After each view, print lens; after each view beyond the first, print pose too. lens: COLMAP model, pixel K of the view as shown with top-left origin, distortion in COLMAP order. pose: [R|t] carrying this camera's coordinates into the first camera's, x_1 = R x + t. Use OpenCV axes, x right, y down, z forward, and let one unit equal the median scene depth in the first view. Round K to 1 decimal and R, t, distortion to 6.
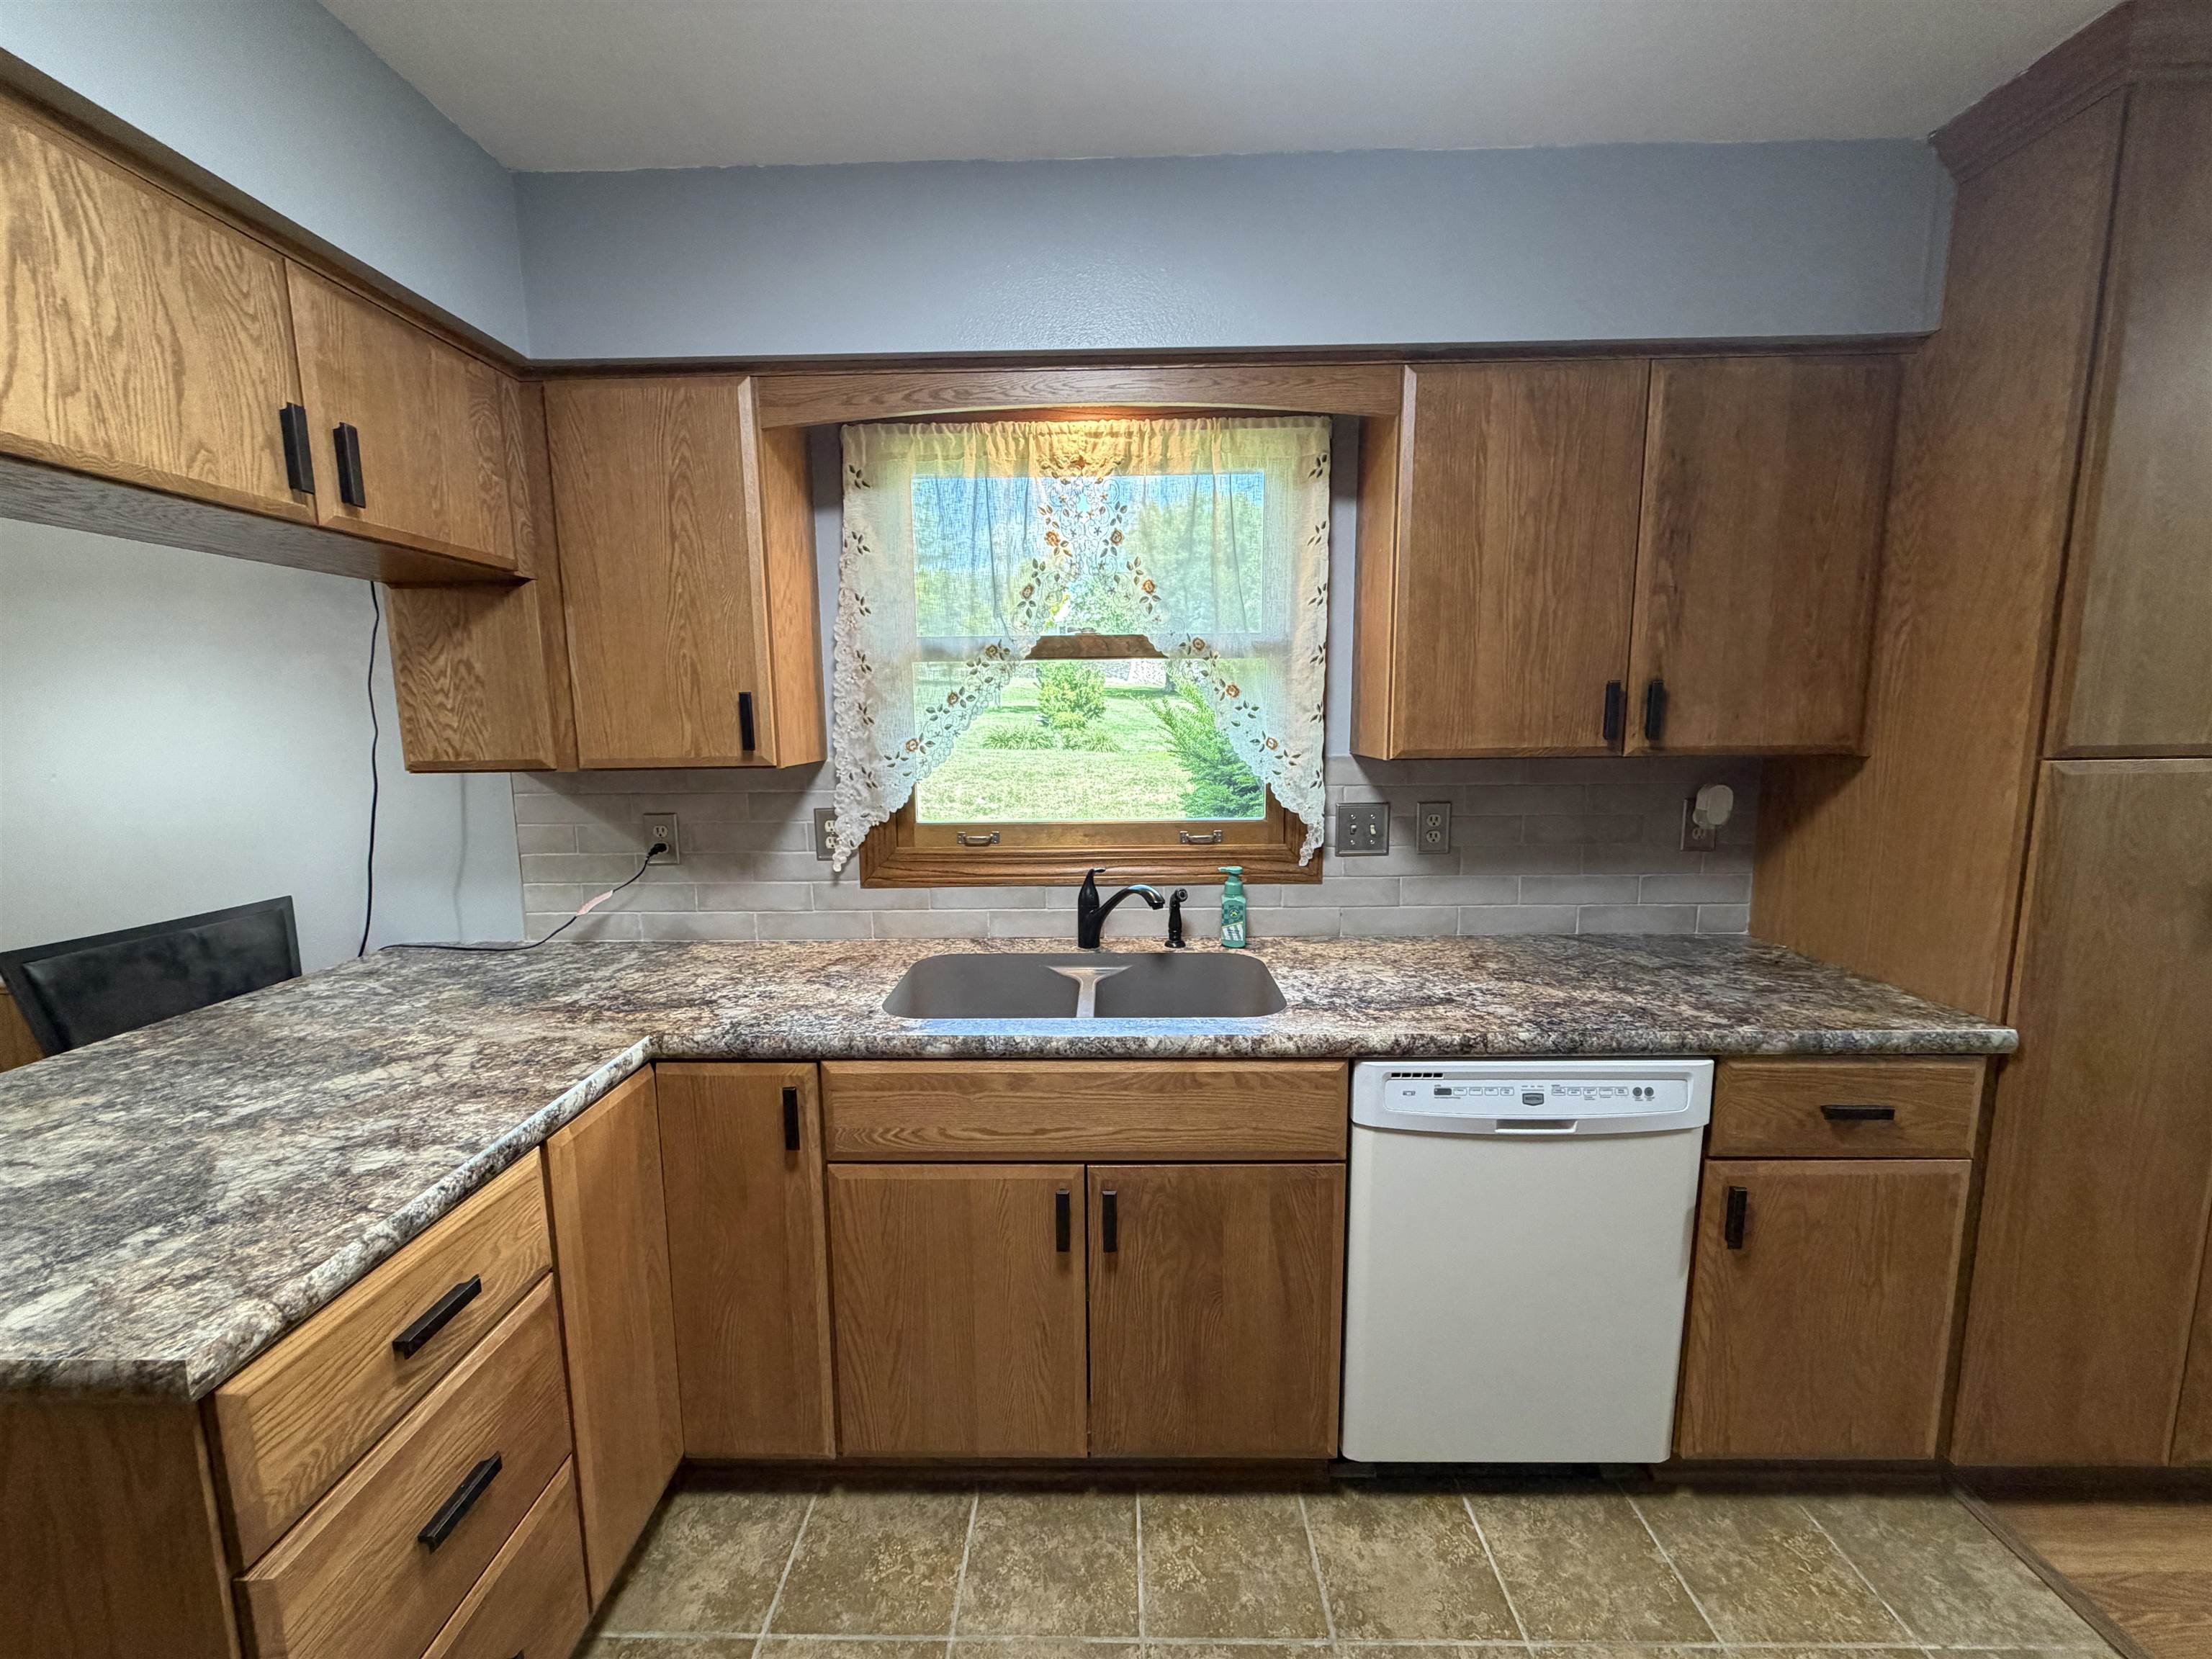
lens RADIAL K [[878.7, 0, 1112.8], [0, 878.7, 831.6], [0, 0, 1]] dist [-0.001058, 0.001255]
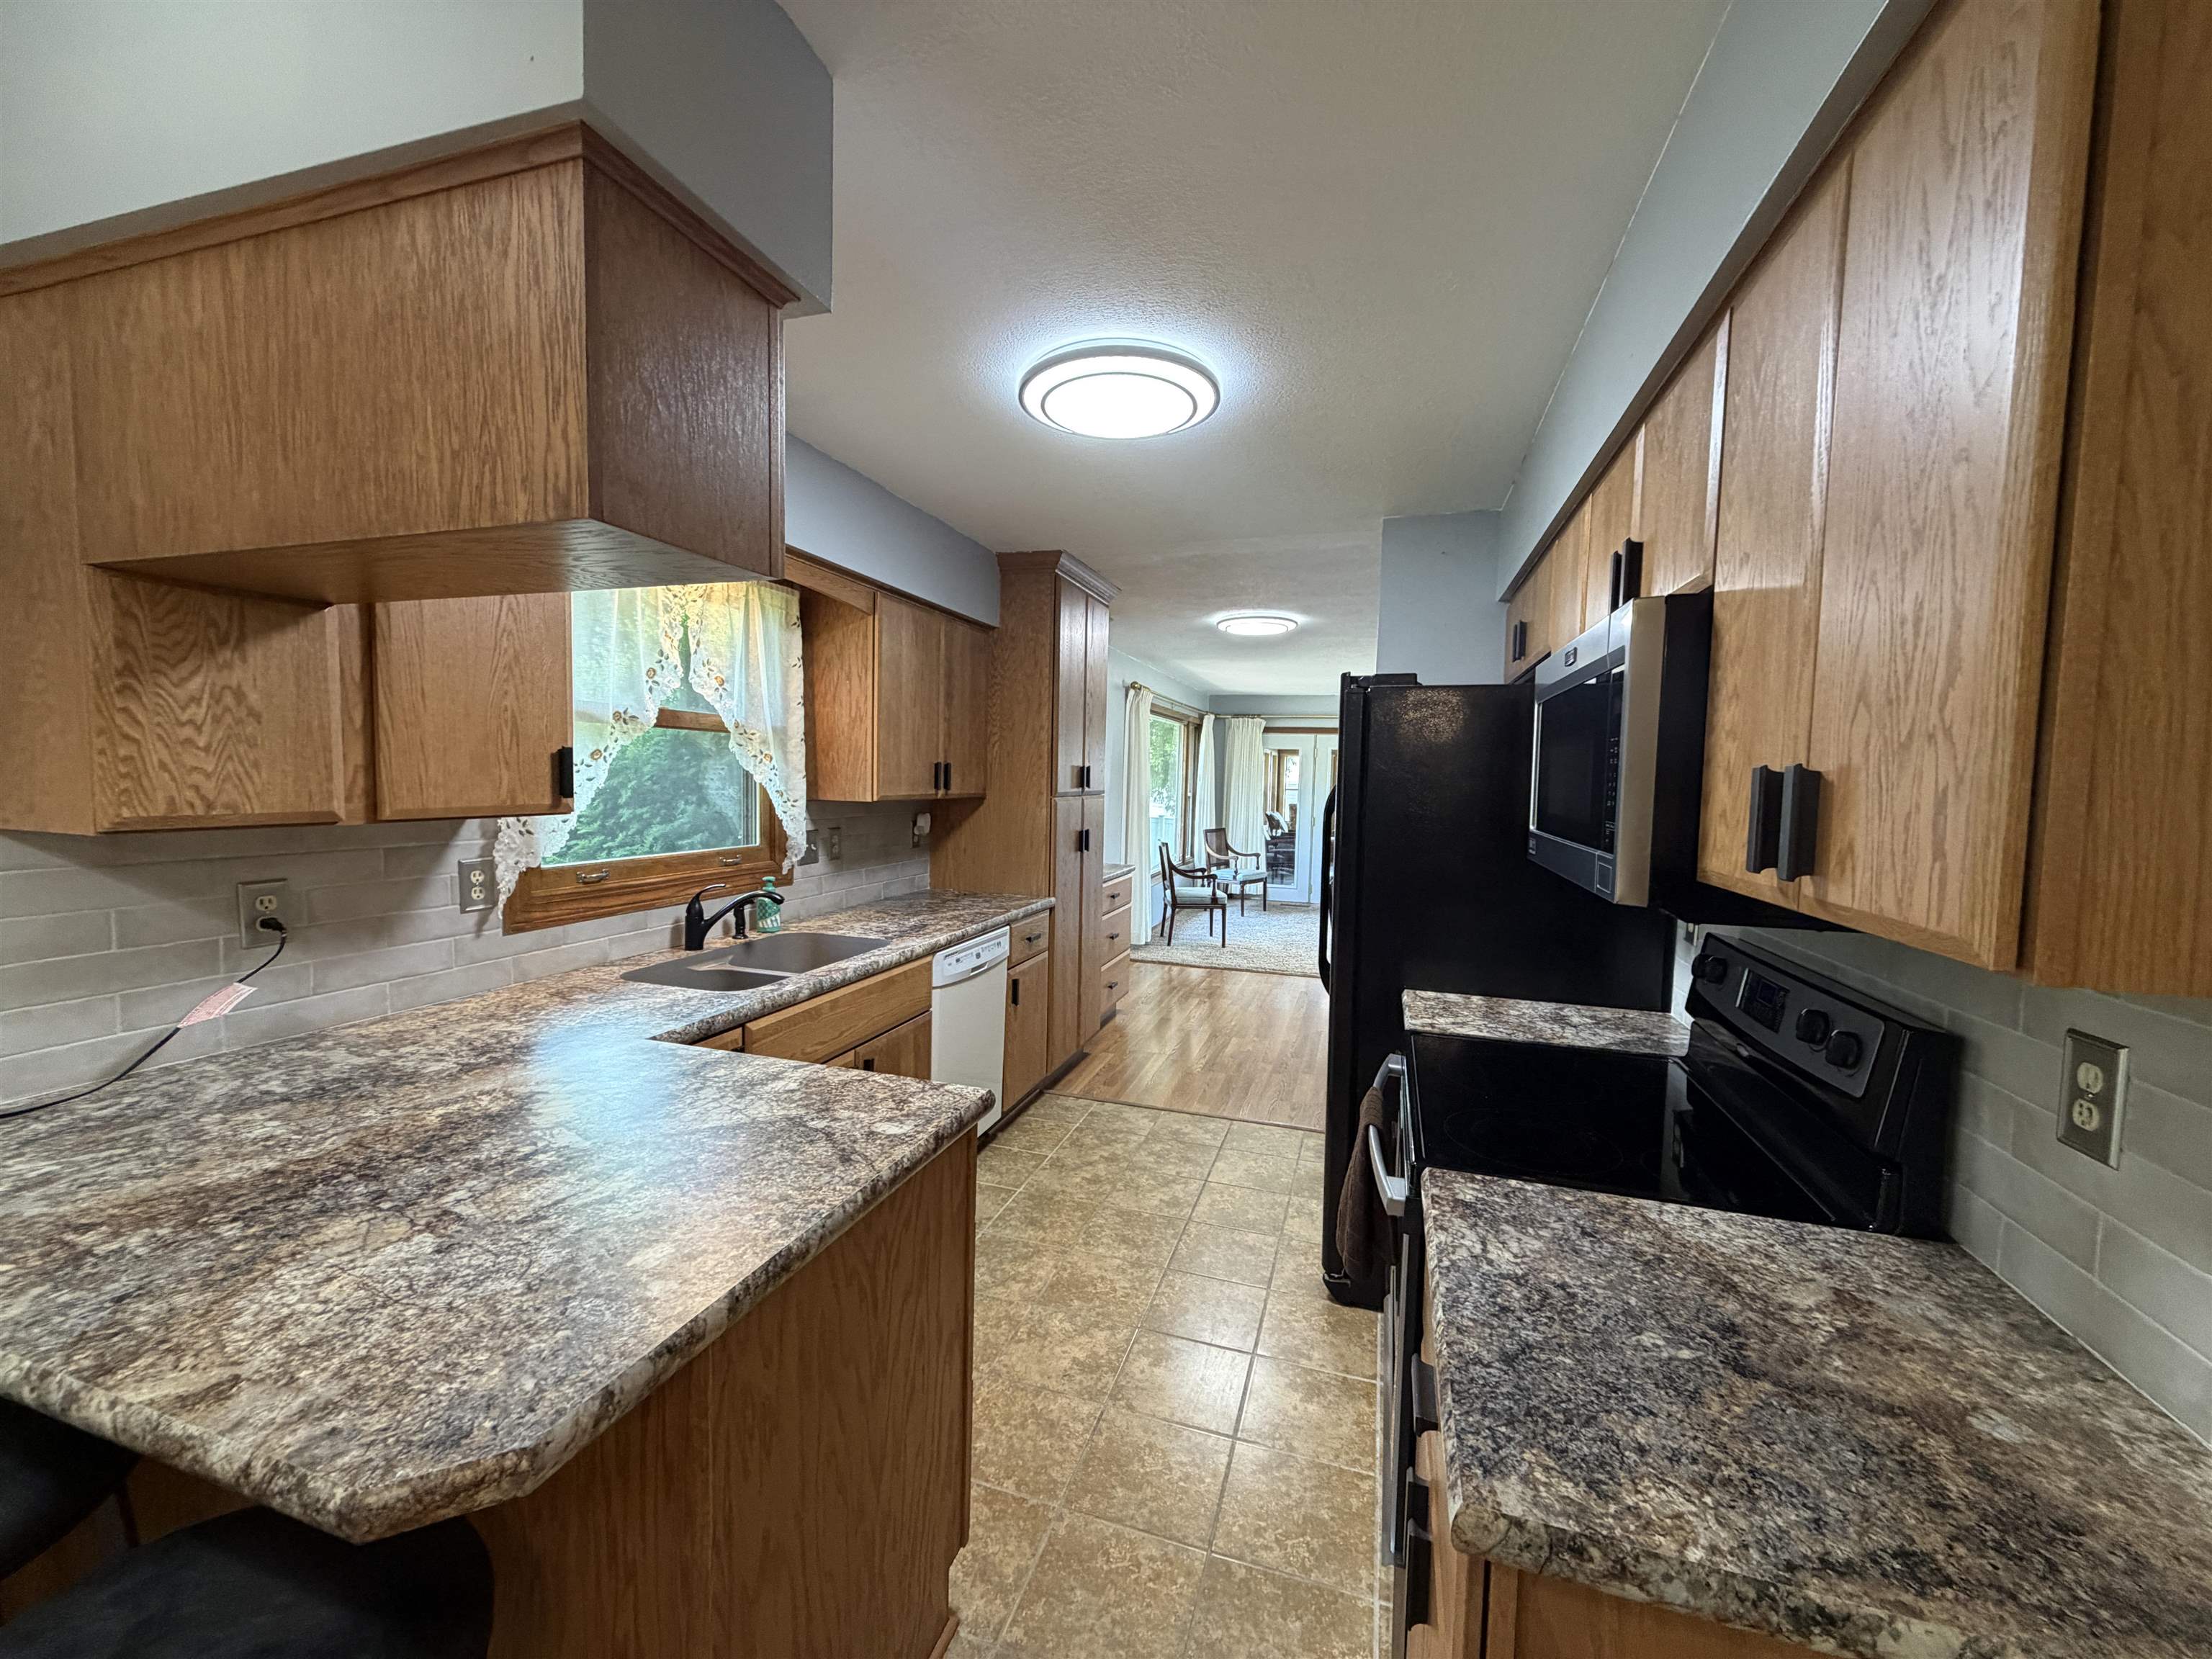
lens RADIAL K [[878.7, 0, 1084.0], [0, 878.7, 825.9], [0, 0, 1]] dist [-0.001058, 0.001255]
pose [[0.307342, -0.036752, 0.950889, -1.443358], [0.106284, 0.994327, 0.004078, 0.007441], [-0.945645, 0.099811, 0.309505, 0.056237]]
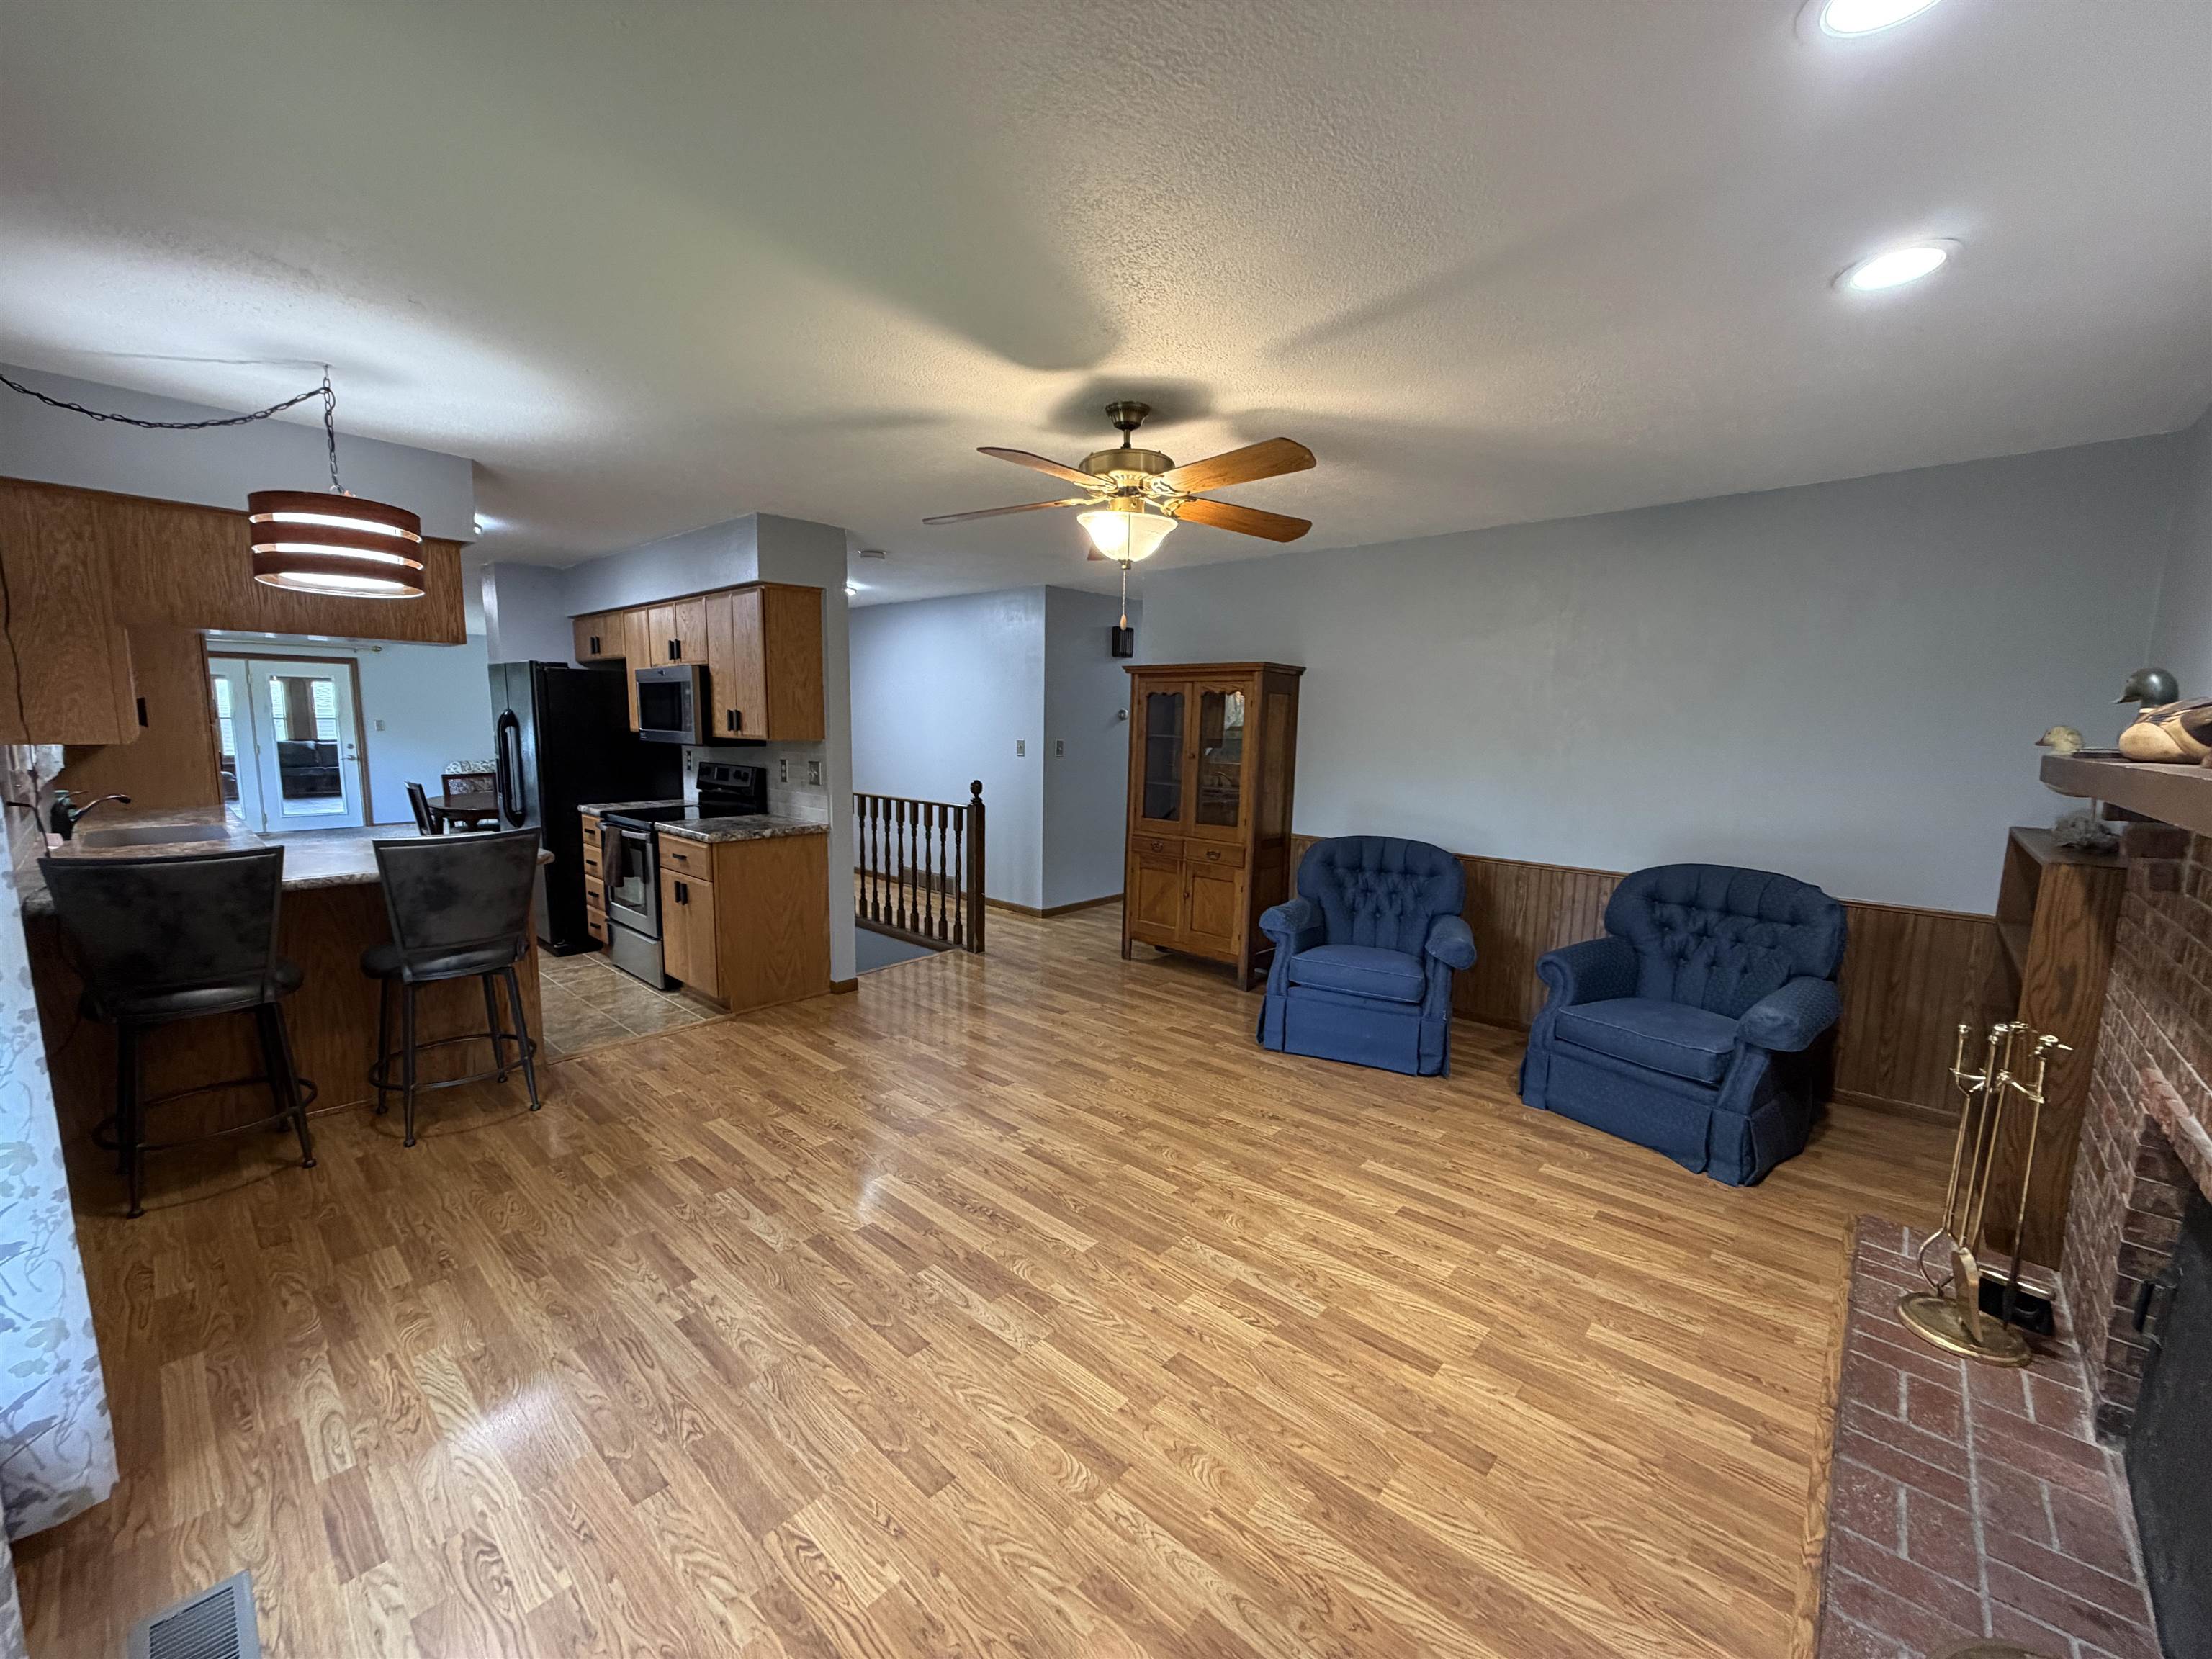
lens RADIAL K [[878.7, 0, 1098.8], [0, 878.7, 844.8], [0, 0, 1]] dist [-0.001058, 0.001255]
pose [[-0.747214, -0.093485, 0.657976, -3.167554], [0.084696, 0.968589, 0.233801, -0.098042], [-0.659165, 0.230427, -0.715825, 0.952960]]
